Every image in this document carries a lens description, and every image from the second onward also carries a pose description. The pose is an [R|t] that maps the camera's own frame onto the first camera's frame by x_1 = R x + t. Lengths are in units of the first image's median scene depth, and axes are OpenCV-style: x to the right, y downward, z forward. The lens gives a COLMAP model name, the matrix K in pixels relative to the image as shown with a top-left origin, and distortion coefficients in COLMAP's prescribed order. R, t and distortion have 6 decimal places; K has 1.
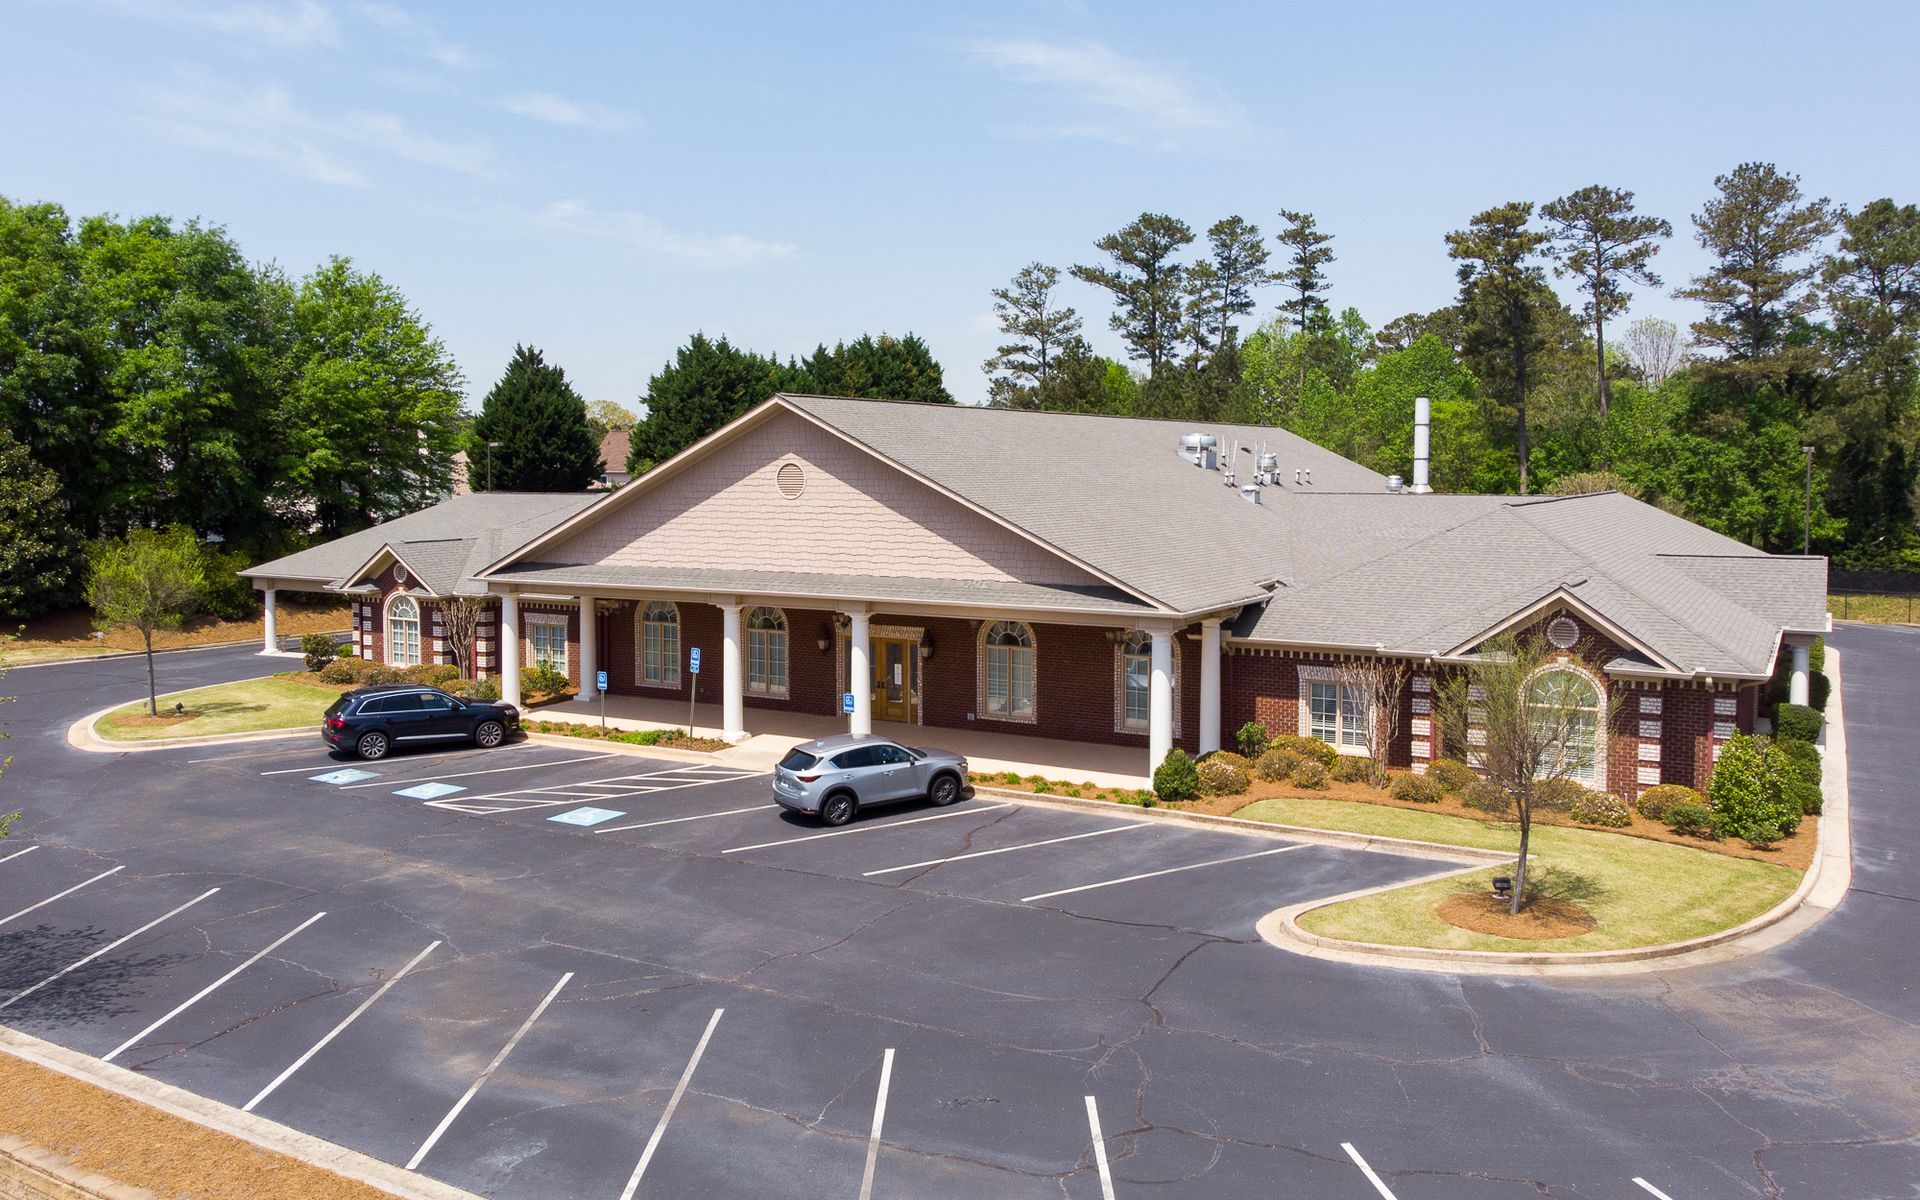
lens RADIAL K [[1559.3, 0, 984.2], [0, 1559.3, 482.3], [0, 0, 1]] dist [0.001145, -0.021944]
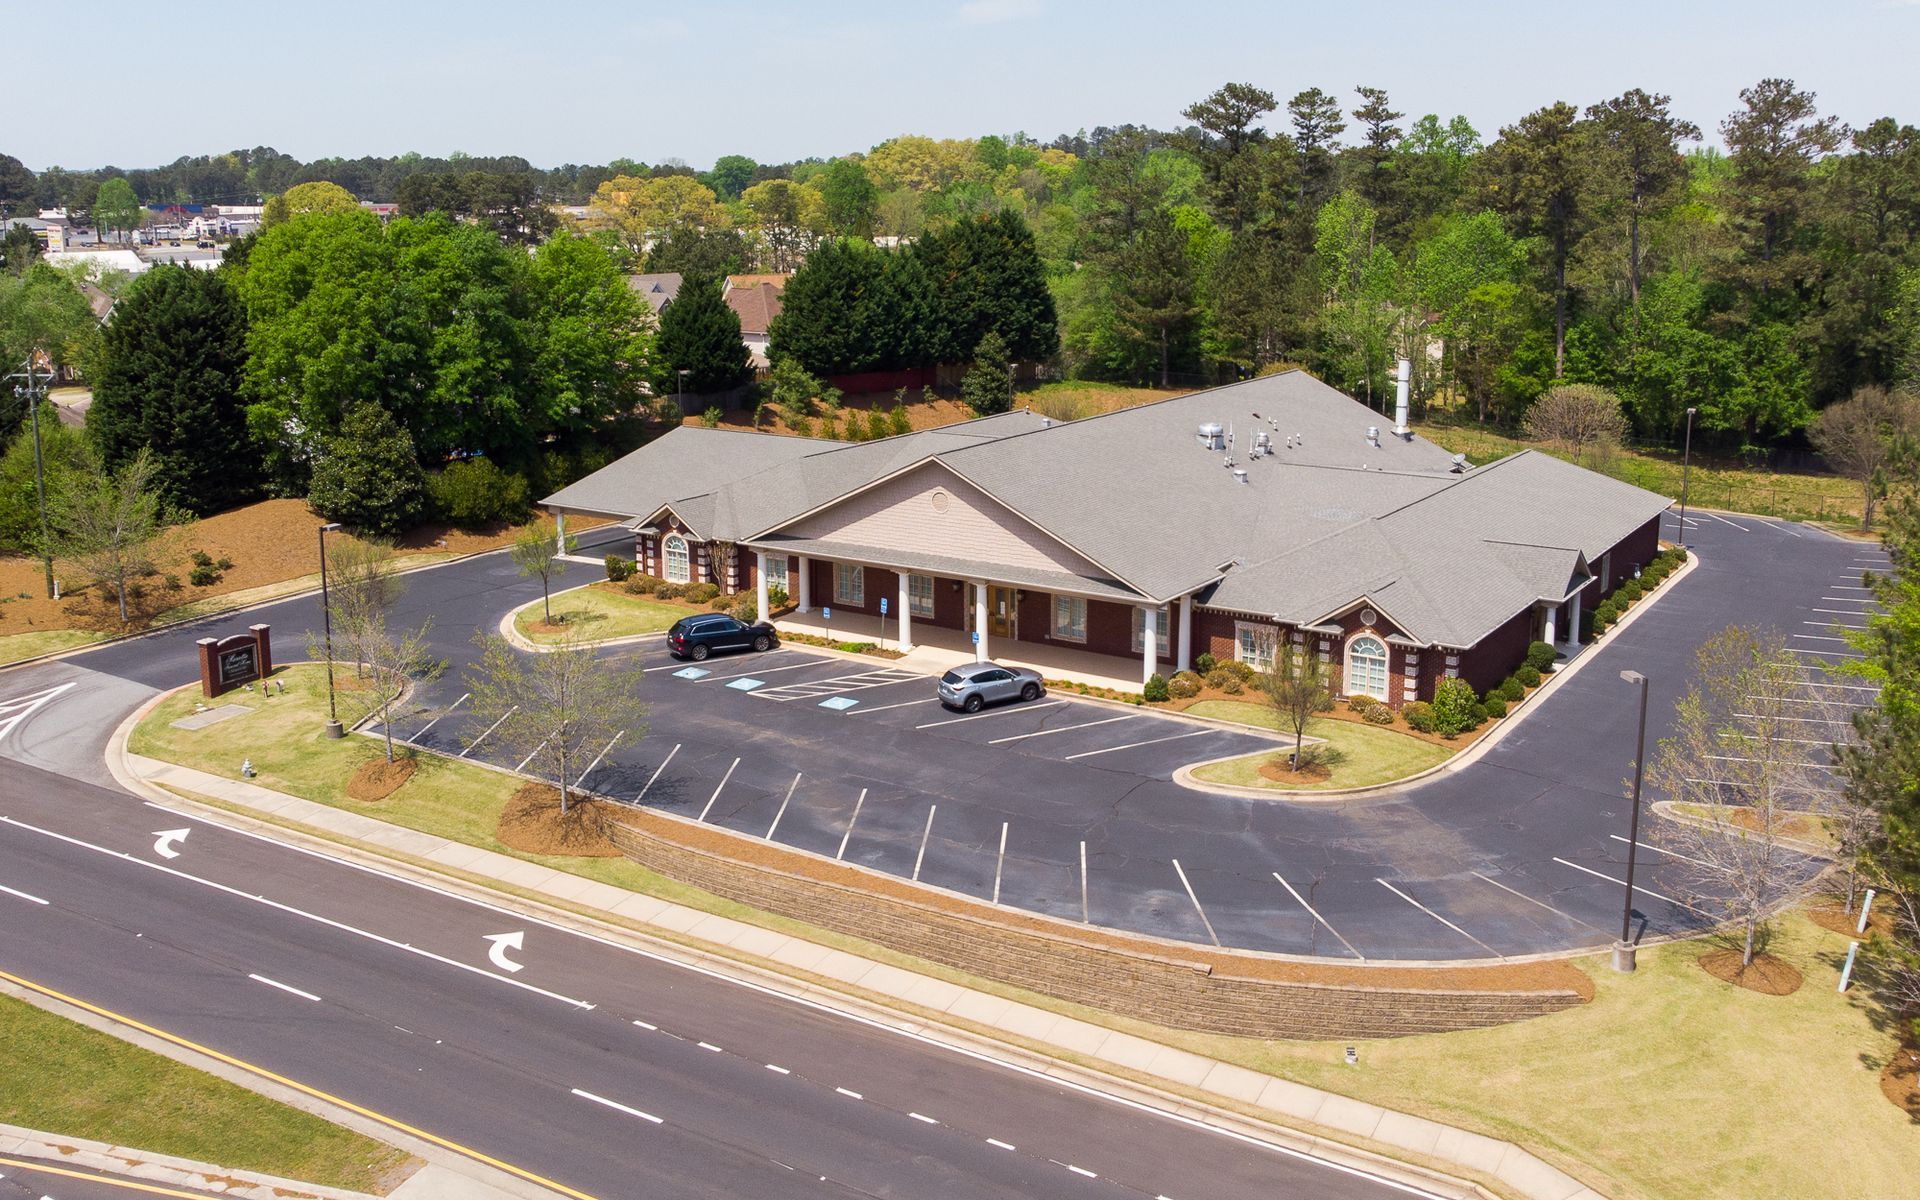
lens RADIAL K [[1913.3, 0, 936.5], [0, 1913.3, 464.7], [0, 0, 1]] dist [-0.019524, 0.000000]
pose [[0.996741, 0.008745, -0.080188, 0.029310], [0.003462, 0.988552, 0.150842, -0.279822], [0.080589, -0.150629, 0.985300, -0.814773]]
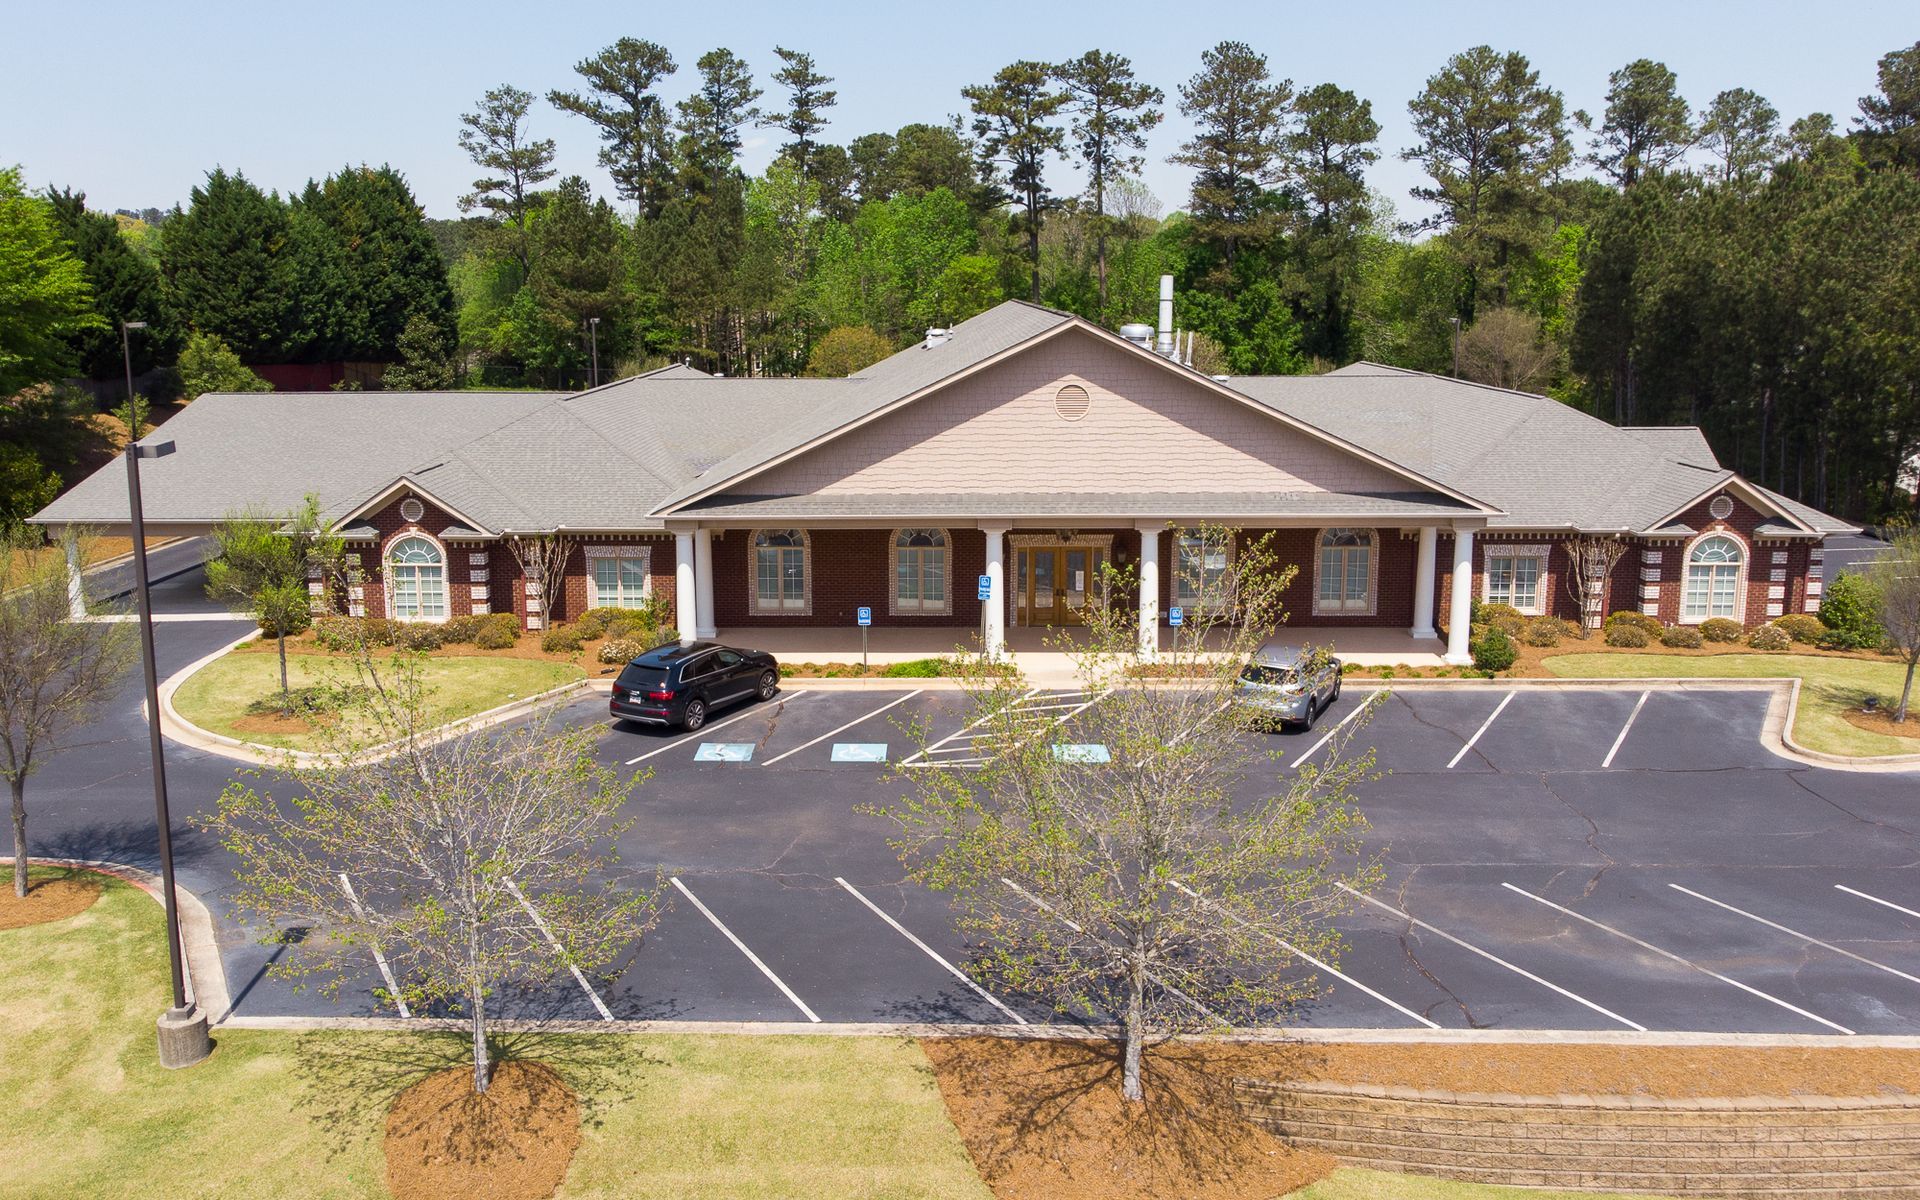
lens RADIAL K [[1673.8, 0, 969.7], [0, 1673.8, 488.6], [0, 0, 1]] dist [0.027098, -0.057132]
pose [[0.862428, -0.064202, 0.502092, -0.576275], [0.006644, 0.993274, 0.115598, -0.056363], [-0.506137, -0.096359, 0.857053, 0.080138]]
